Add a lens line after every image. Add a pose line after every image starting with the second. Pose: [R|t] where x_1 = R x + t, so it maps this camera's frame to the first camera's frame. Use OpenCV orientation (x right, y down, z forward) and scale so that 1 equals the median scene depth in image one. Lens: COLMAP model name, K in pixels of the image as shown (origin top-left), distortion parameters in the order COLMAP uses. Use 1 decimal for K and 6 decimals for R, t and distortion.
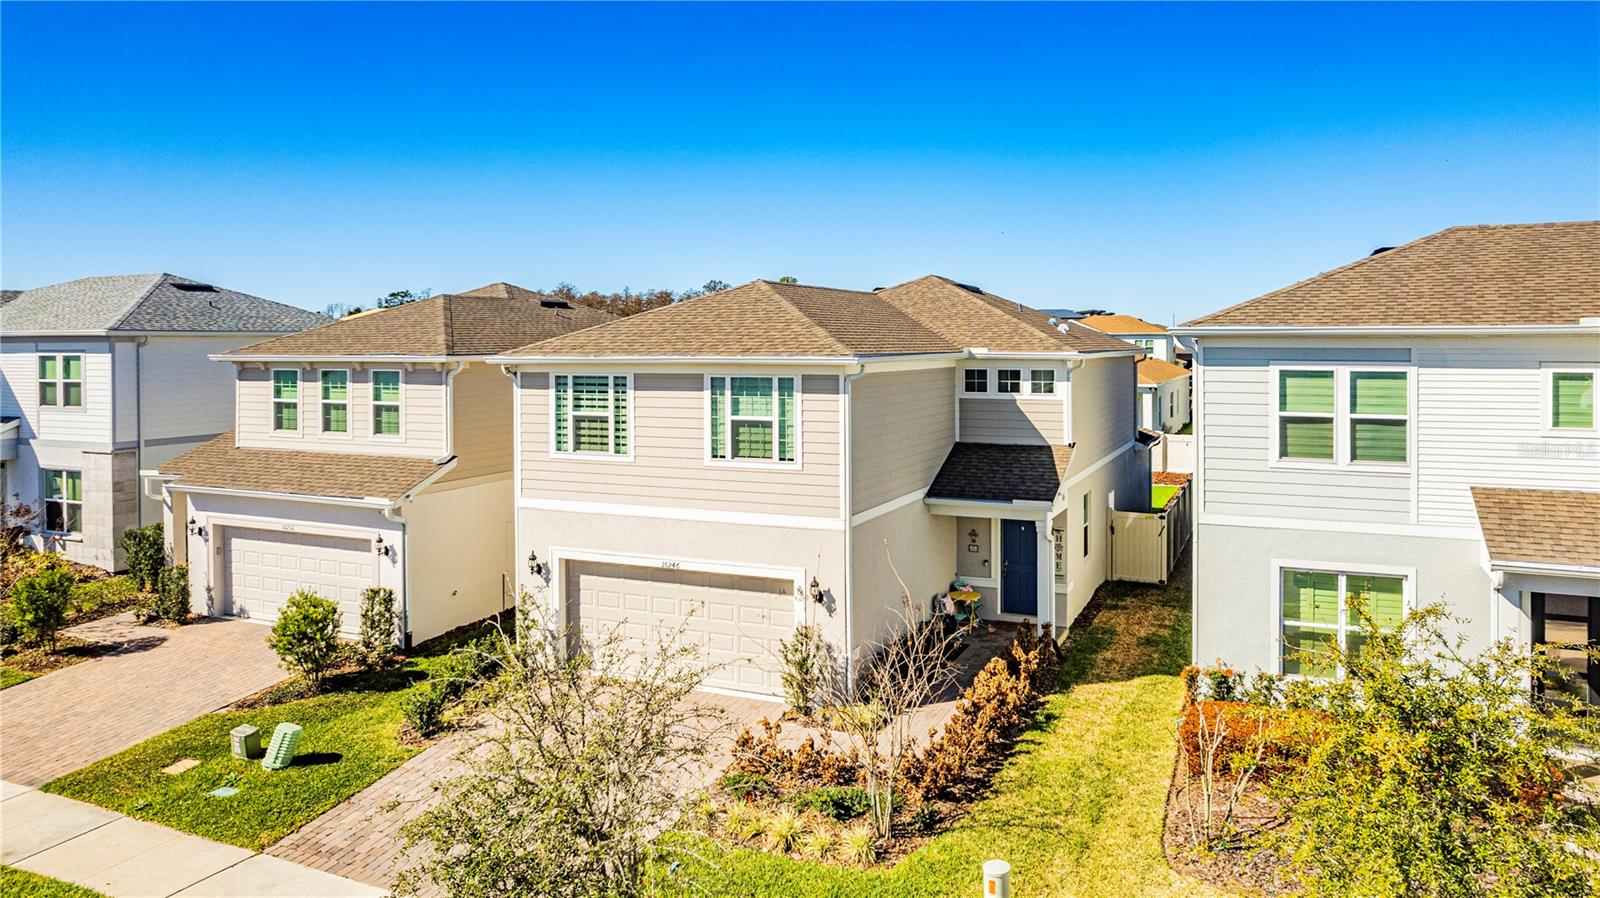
lens RADIAL K [[1050.8, 0, 831.3], [0, 1050.8, 360.6], [0, 0, 1]] dist [-0.018281, 0.003416]
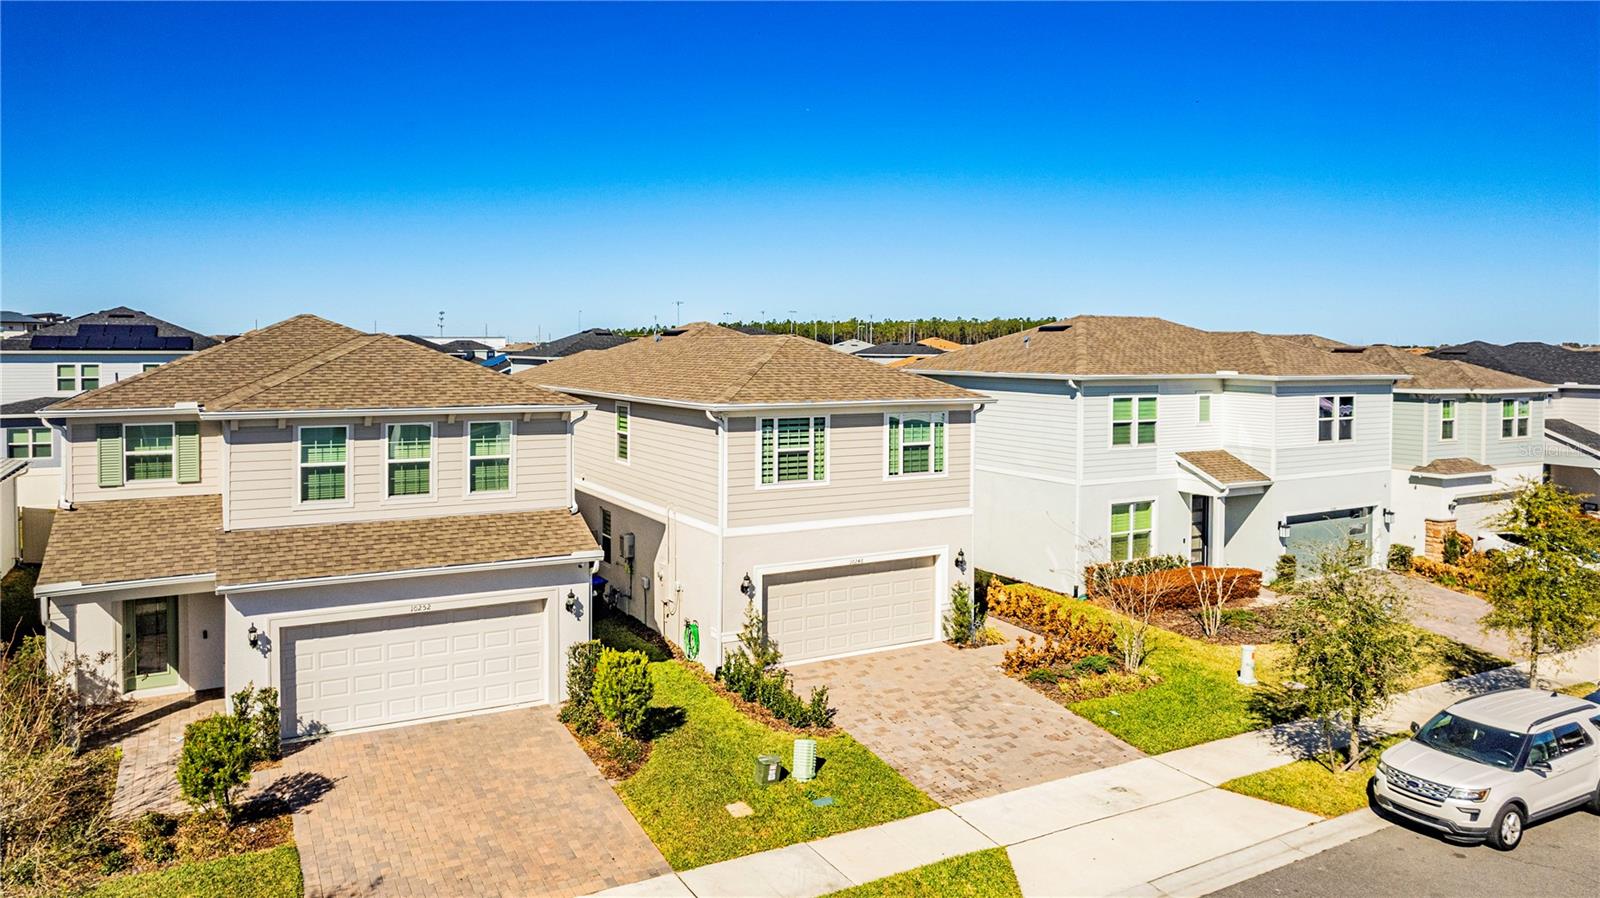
lens RADIAL K [[1040.3, 0, 765.3], [0, 1040.3, 388.1], [0, 0, 1]] dist [-0.026078, 0.000568]
pose [[0.623989, -0.022449, 0.781111, -1.190976], [0.008053, 0.999719, 0.022298, -0.046906], [-0.781392, -0.007624, 0.623994, 0.283785]]
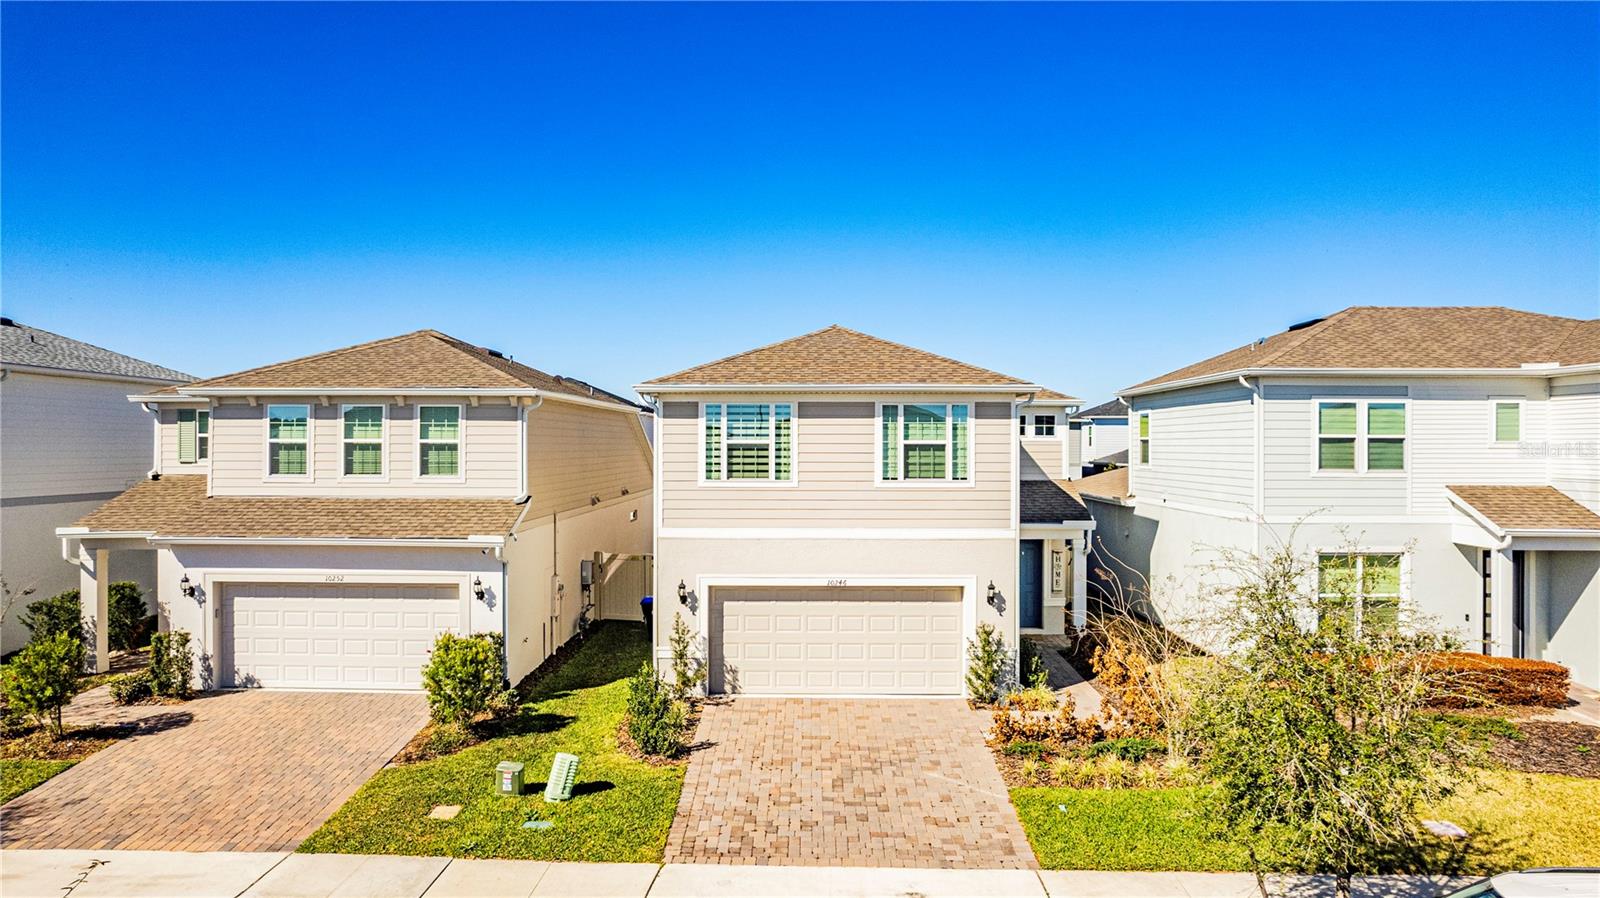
lens RADIAL K [[1026.6, 0, 790.2], [0, 1026.6, 456.5], [0, 0, 1]] dist [-0.059057, 0.061300]
pose [[0.926310, 0.001819, 0.376759, -0.574060], [0.000310, 0.999984, -0.005590, 0.071310], [-0.376763, 0.005295, 0.926294, 0.055215]]
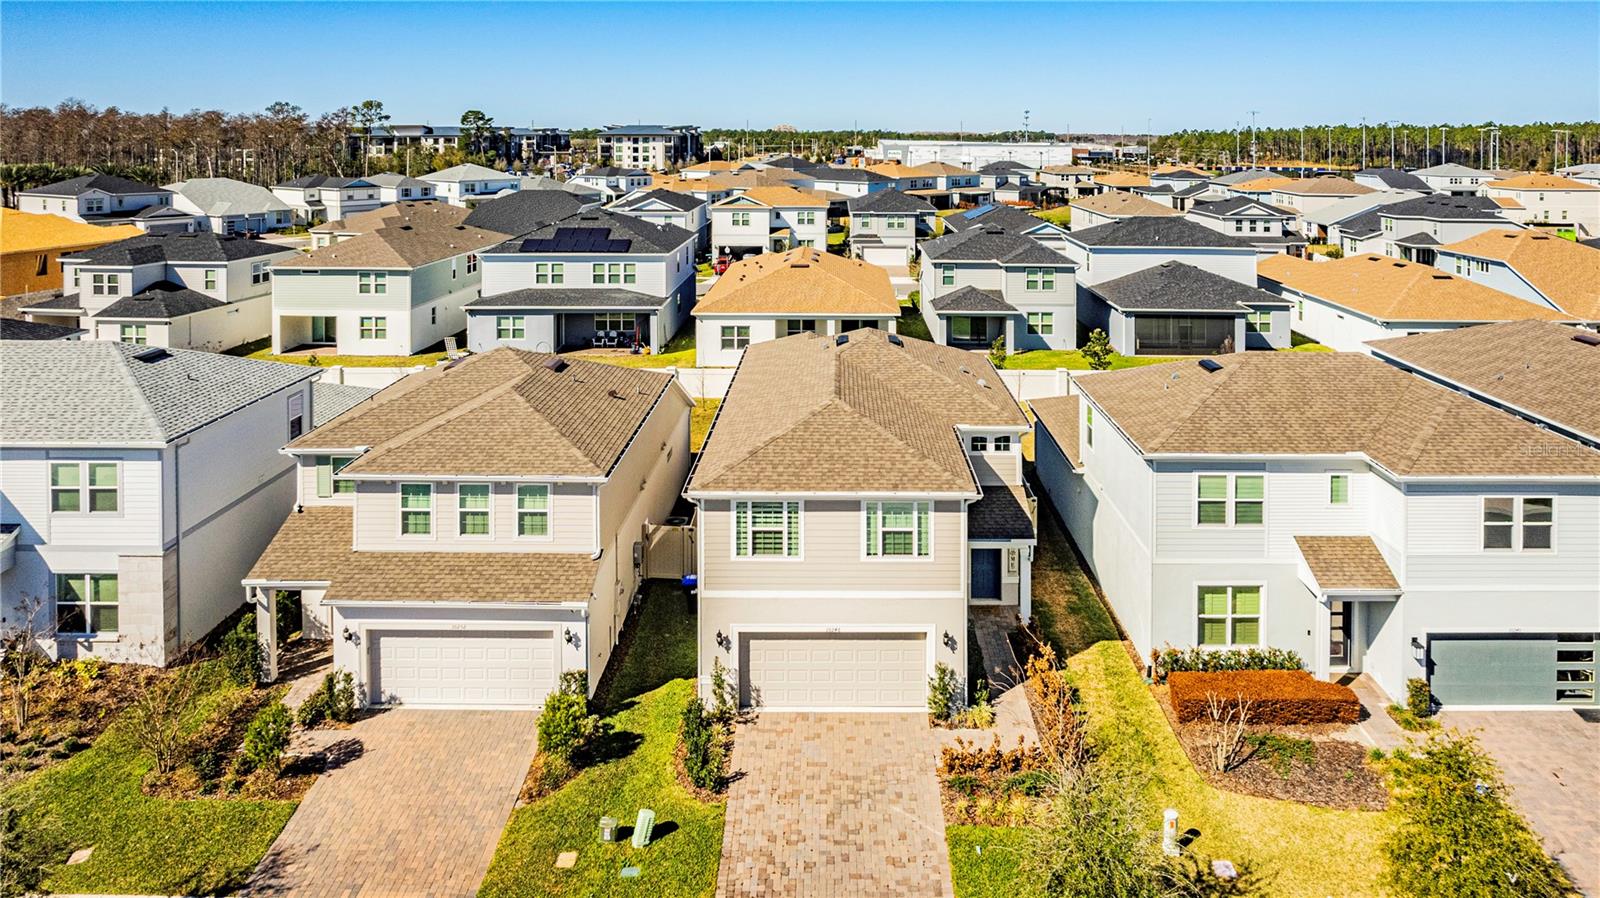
lens RADIAL K [[1072.0, 0, 826.4], [0, 1072.0, 183.7], [0, 0, 1]] dist [-0.016542, -0.004353]
pose [[0.919655, -0.010318, 0.392593, -0.716411], [0.002483, 0.999788, 0.020459, -0.439322], [-0.392720, -0.017840, 0.919485, -0.331486]]
